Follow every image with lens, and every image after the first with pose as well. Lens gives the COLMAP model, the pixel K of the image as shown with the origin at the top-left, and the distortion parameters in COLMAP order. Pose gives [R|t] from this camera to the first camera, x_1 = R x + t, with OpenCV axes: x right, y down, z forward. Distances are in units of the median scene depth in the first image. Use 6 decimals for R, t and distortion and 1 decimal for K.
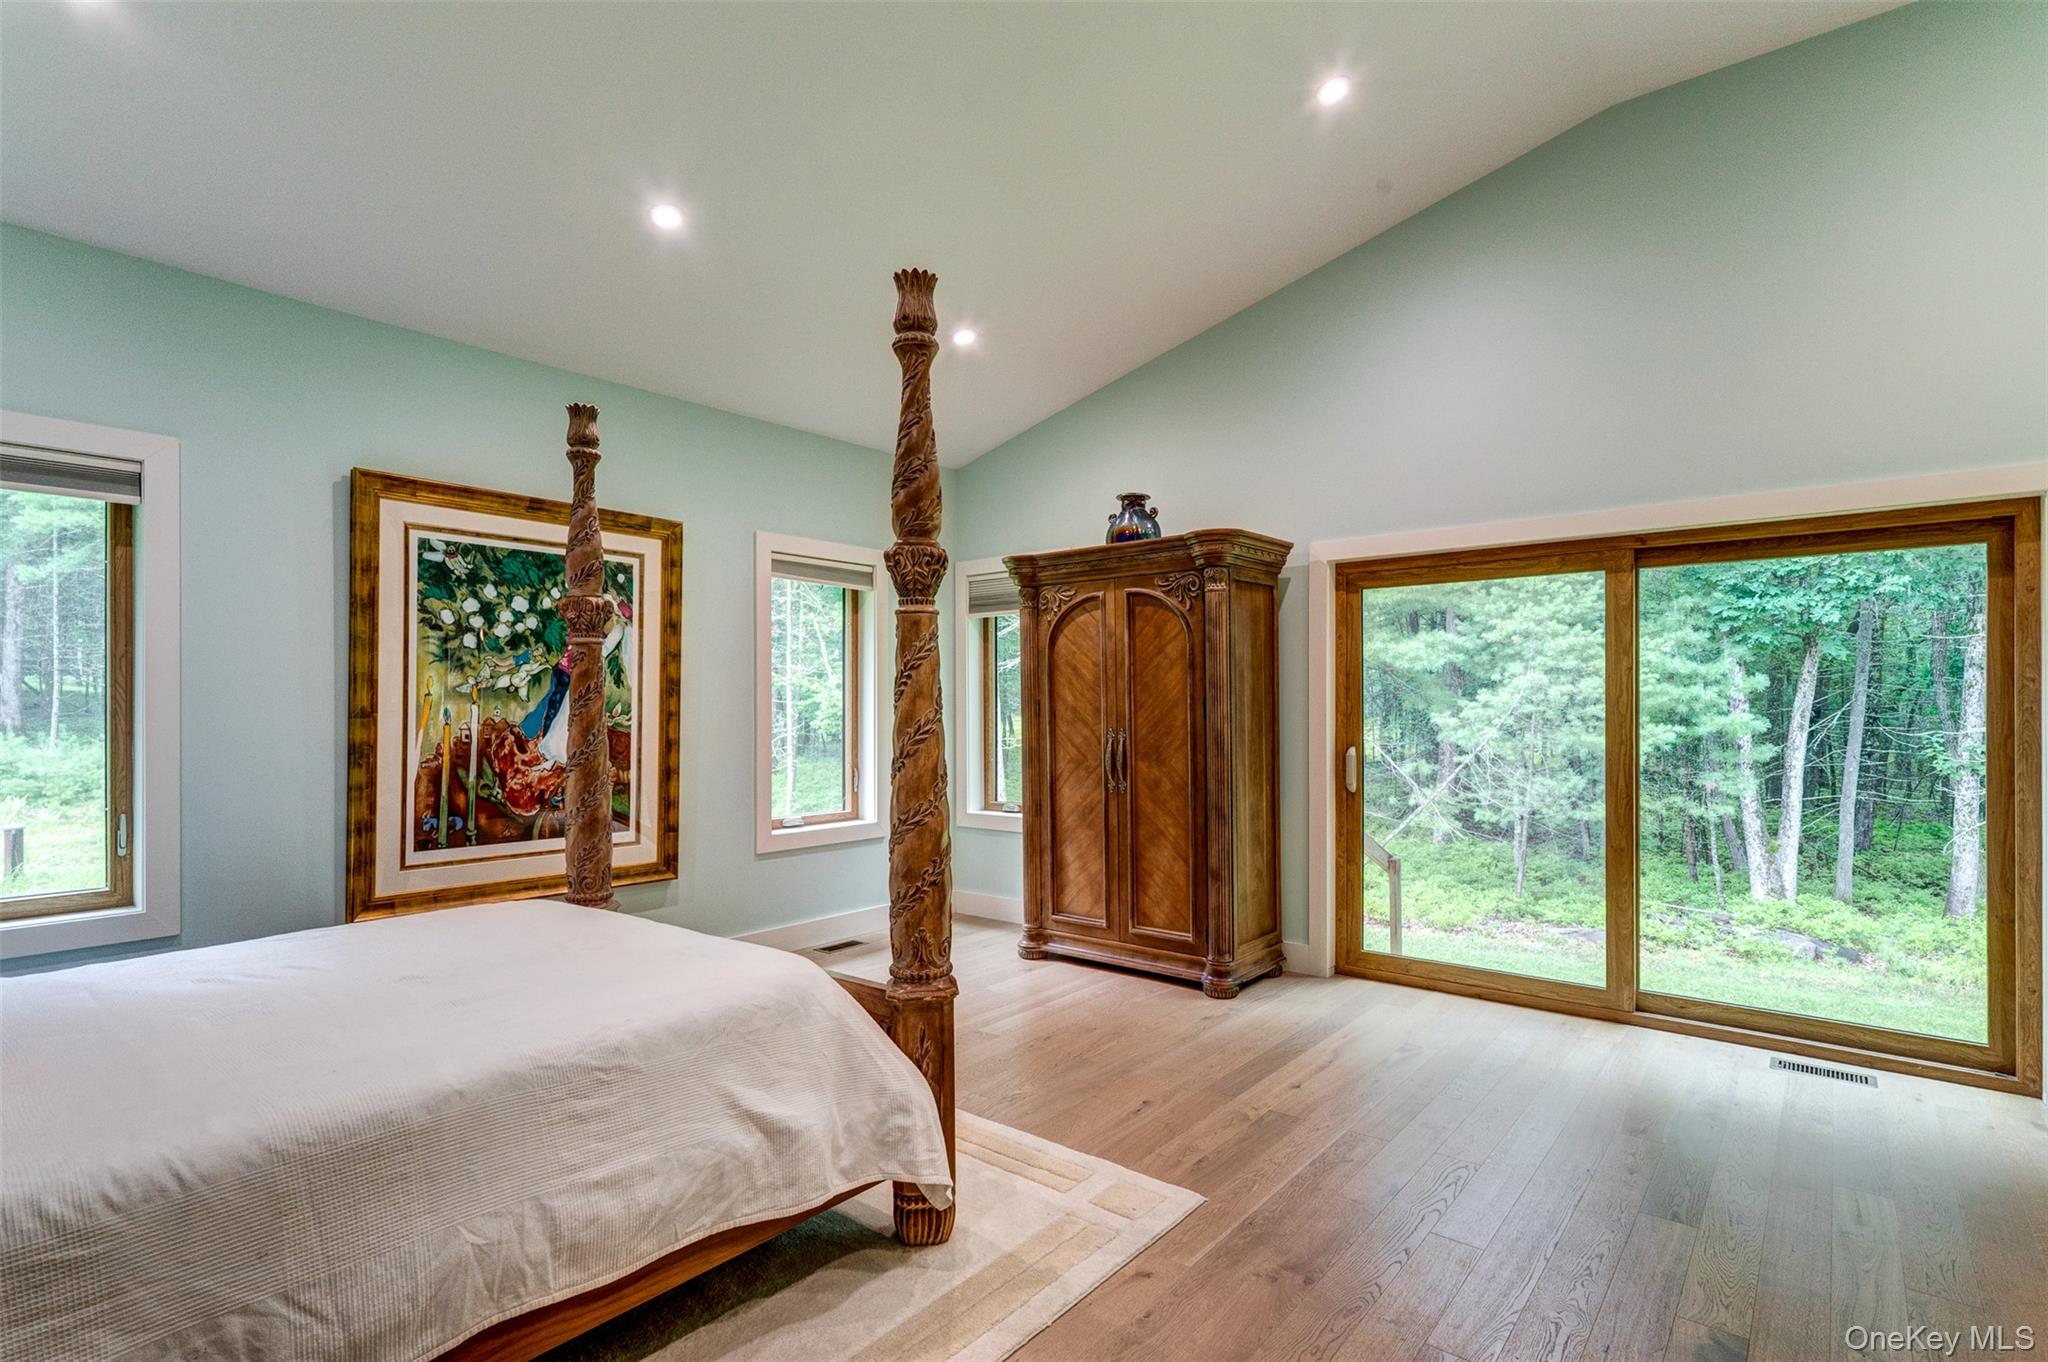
lens RADIAL K [[987.6, 0, 1027.1], [0, 987.6, 693.9], [0, 0, 1]] dist [-0.000986, 0.000157]
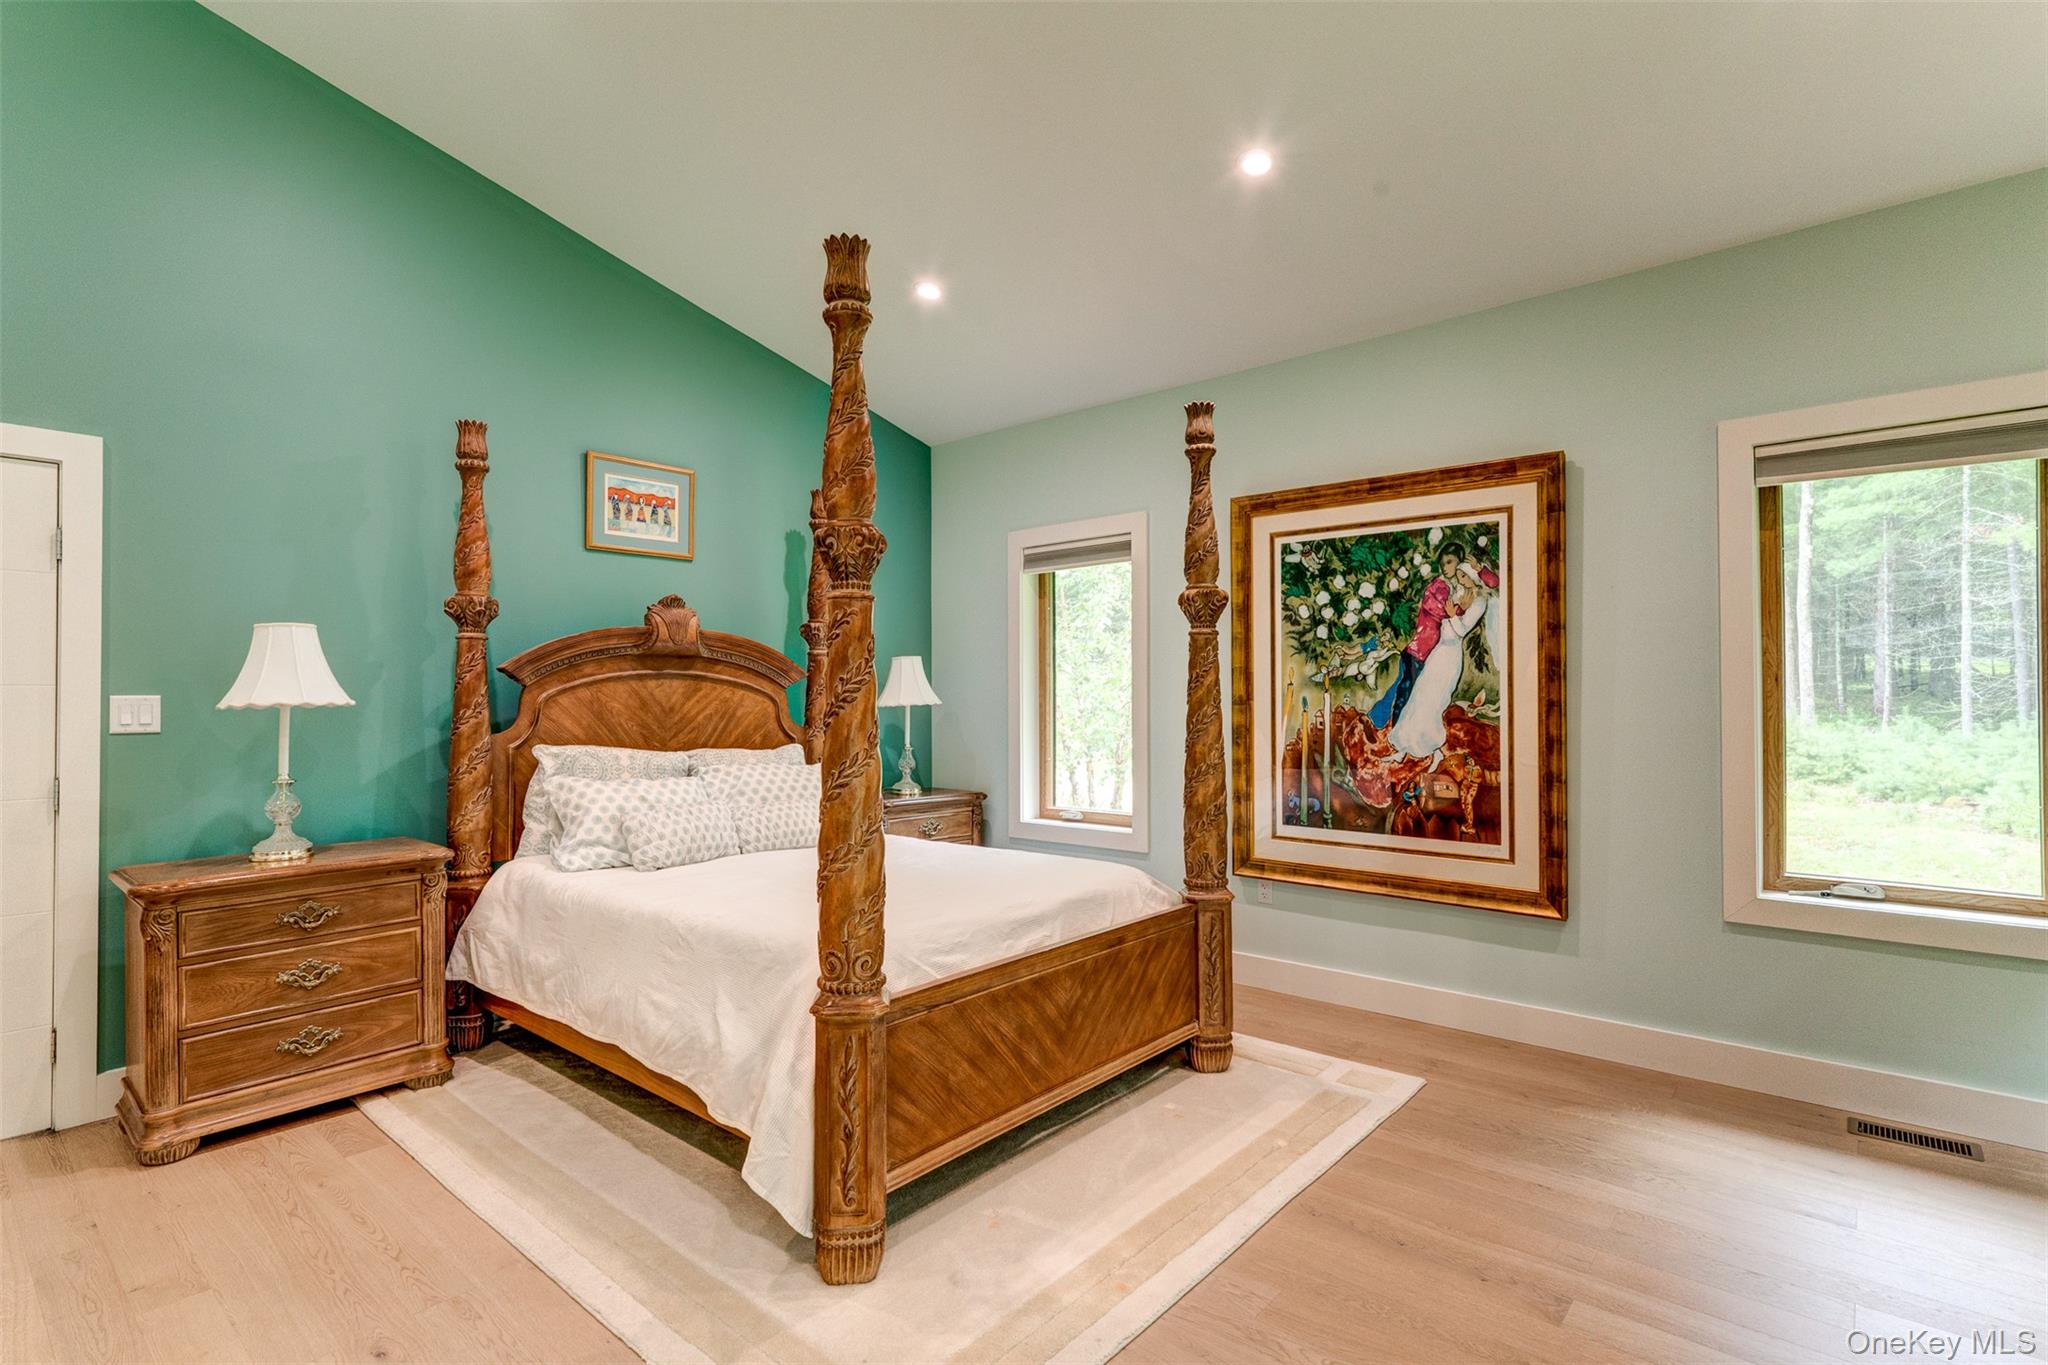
lens RADIAL K [[987.6, 0, 1027.0], [0, 987.6, 686.6], [0, 0, 1]] dist [-0.000986, 0.000157]
pose [[-0.023215, -0.011051, -0.999669, 0.474976], [0.015744, 0.999811, -0.011418, 0.010661], [0.999607, -0.016003, -0.023037, 0.688806]]
